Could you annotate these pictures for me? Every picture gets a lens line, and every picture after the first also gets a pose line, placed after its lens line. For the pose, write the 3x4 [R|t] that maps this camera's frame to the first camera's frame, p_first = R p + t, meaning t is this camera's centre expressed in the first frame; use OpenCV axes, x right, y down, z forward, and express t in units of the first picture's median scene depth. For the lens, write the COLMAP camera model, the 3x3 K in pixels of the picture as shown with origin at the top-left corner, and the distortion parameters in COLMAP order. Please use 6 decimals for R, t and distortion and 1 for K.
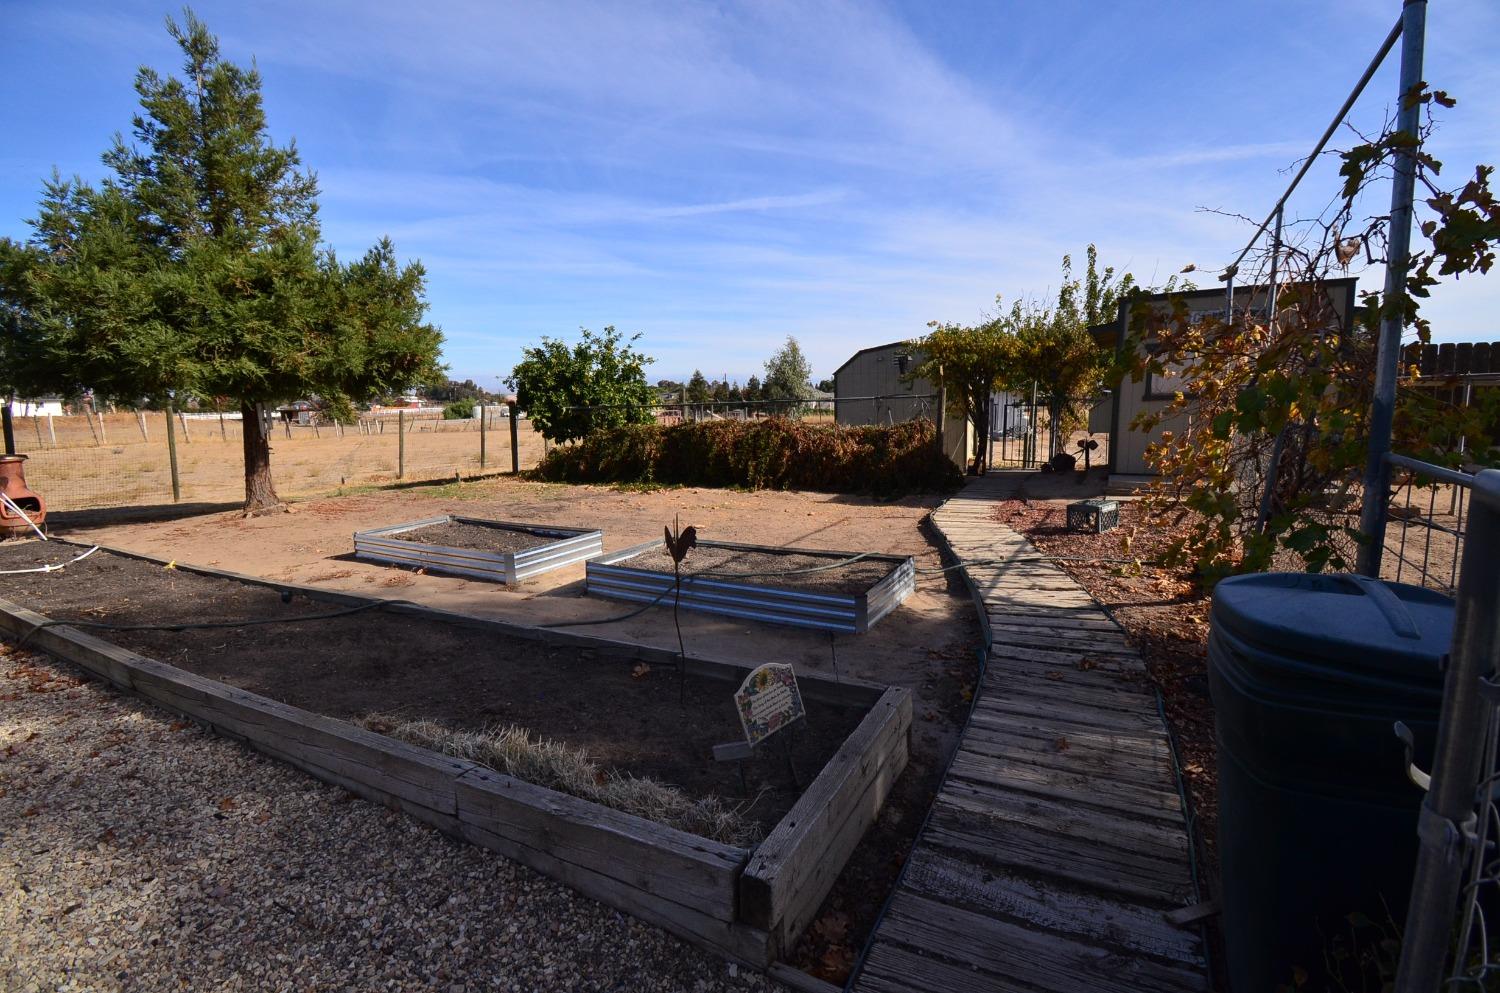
lens RADIAL K [[657.2, 0, 766.4], [0, 657.2, 497.3], [0, 0, 1]] dist [0.021705, -0.025983]
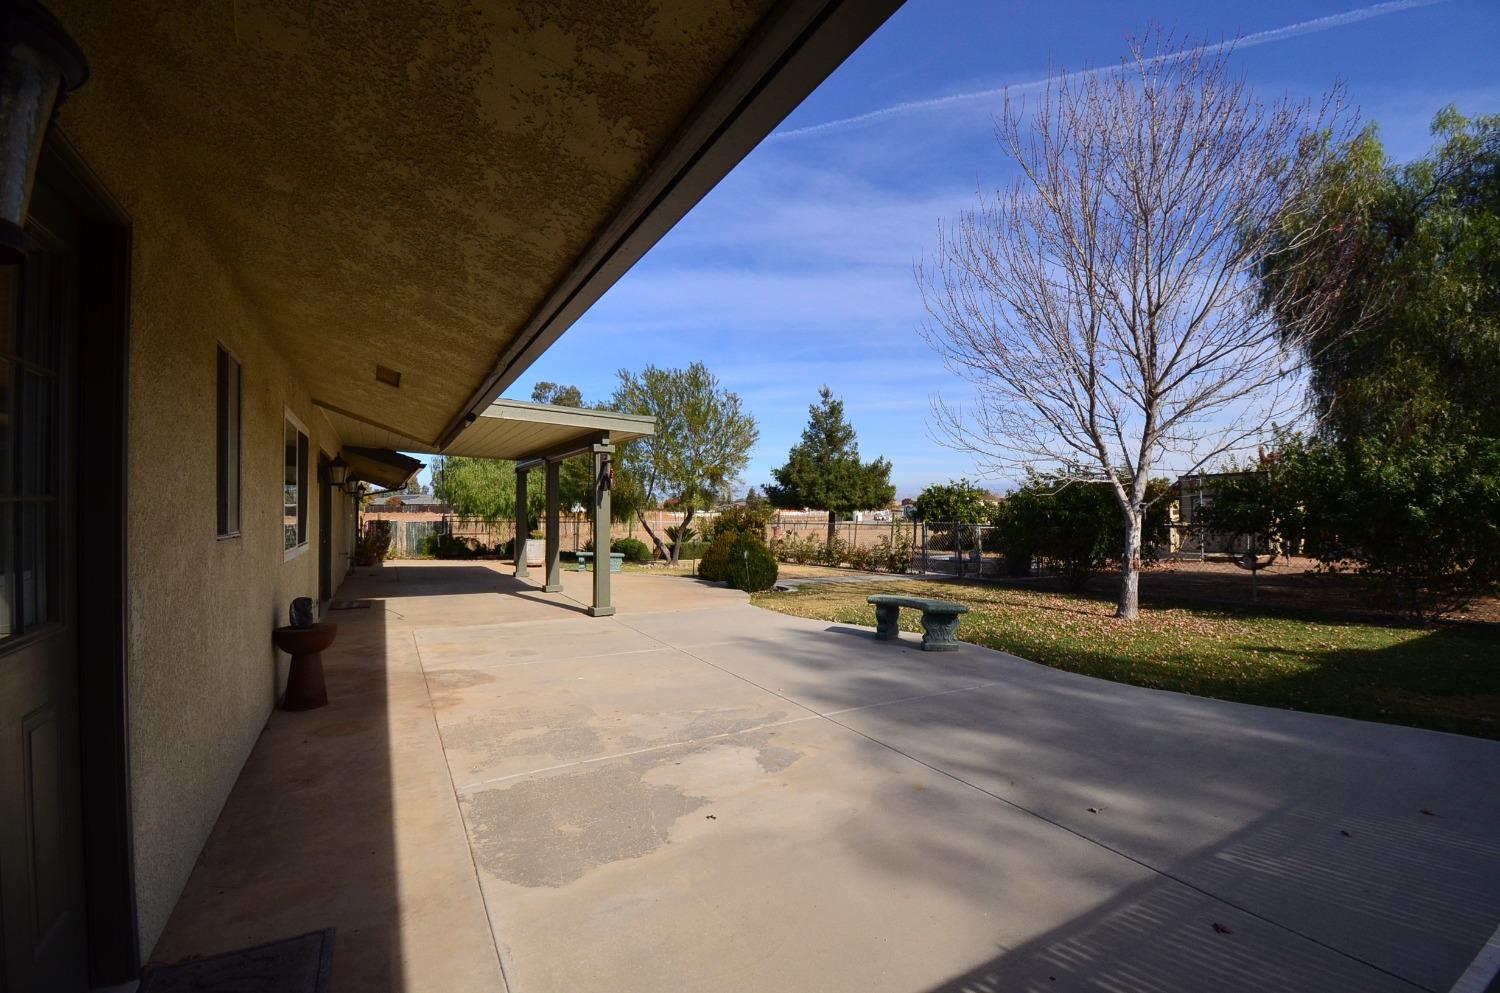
lens RADIAL K [[657.2, 0, 766.4], [0, 657.2, 497.3], [0, 0, 1]] dist [0.021705, -0.025983]
pose [[0.863950, 0.005204, -0.503550, 0.402616], [-0.083738, 0.987509, -0.133466, 0.193844], [0.496566, 0.157474, 0.853595, -1.585995]]
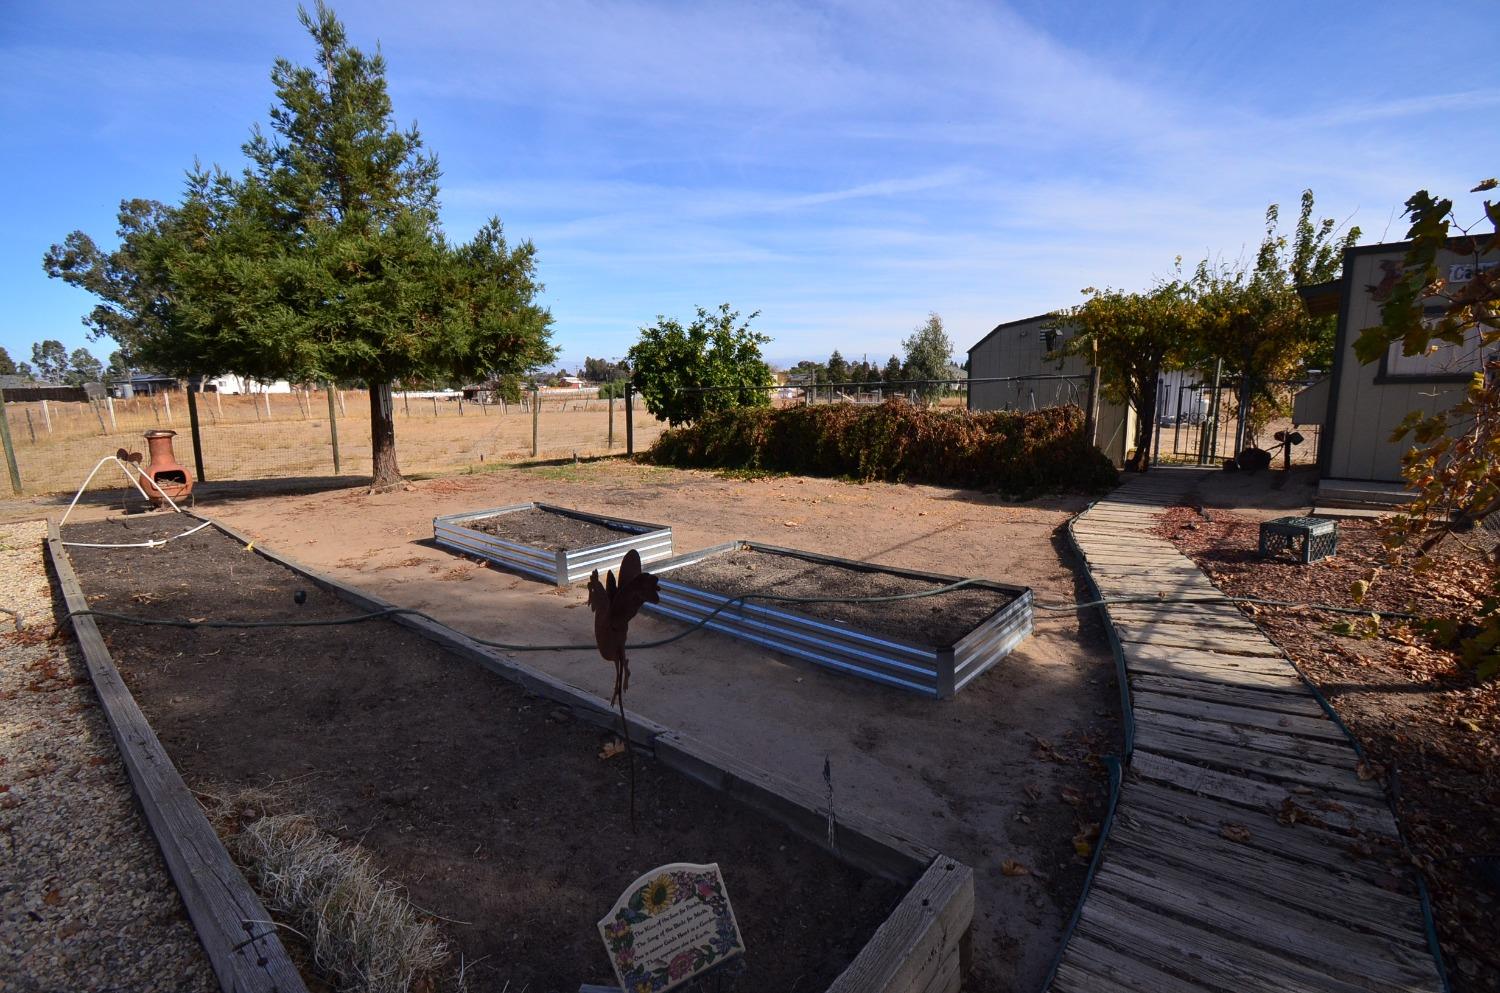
lens RADIAL K [[657.2, 0, 766.4], [0, 657.2, 497.3], [0, 0, 1]] dist [0.021705, -0.025983]
pose [[0.978286, 0.036429, -0.204034, 0.039513], [-0.030561, 0.999026, 0.031838, -0.016503], [0.204995, -0.024911, 0.978446, 0.102909]]
